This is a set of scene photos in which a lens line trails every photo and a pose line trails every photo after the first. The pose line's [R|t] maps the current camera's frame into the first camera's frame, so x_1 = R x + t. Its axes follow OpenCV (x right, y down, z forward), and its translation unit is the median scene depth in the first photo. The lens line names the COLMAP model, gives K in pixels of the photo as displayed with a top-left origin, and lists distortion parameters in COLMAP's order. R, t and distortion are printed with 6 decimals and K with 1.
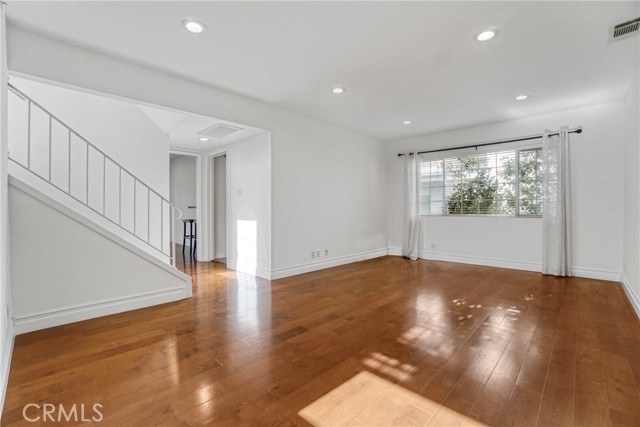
lens RADIAL K [[284.3, 0, 313.1], [0, 284.3, 210.8], [0, 0, 1]] dist [-0.020279, 0.001028]
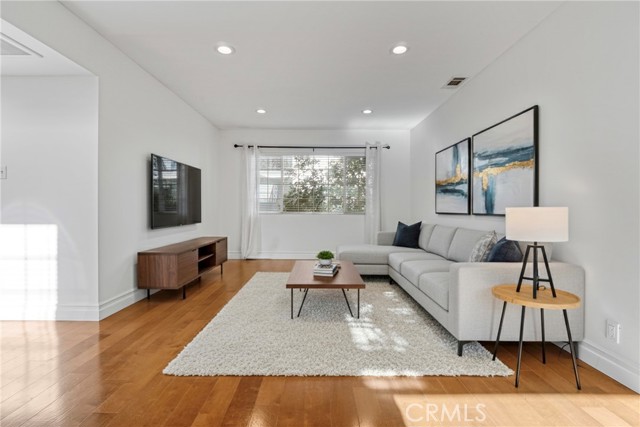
lens RADIAL K [[298.2, 0, 319.9], [0, 298.2, 209.5], [0, 0, 1]] dist [0.000520, 0.000025]
pose [[0.727117, -0.001596, 0.686512, -0.205990], [-0.000273, 0.999997, 0.002614, 0.002872], [-0.686514, -0.002088, 0.727114, 0.177086]]
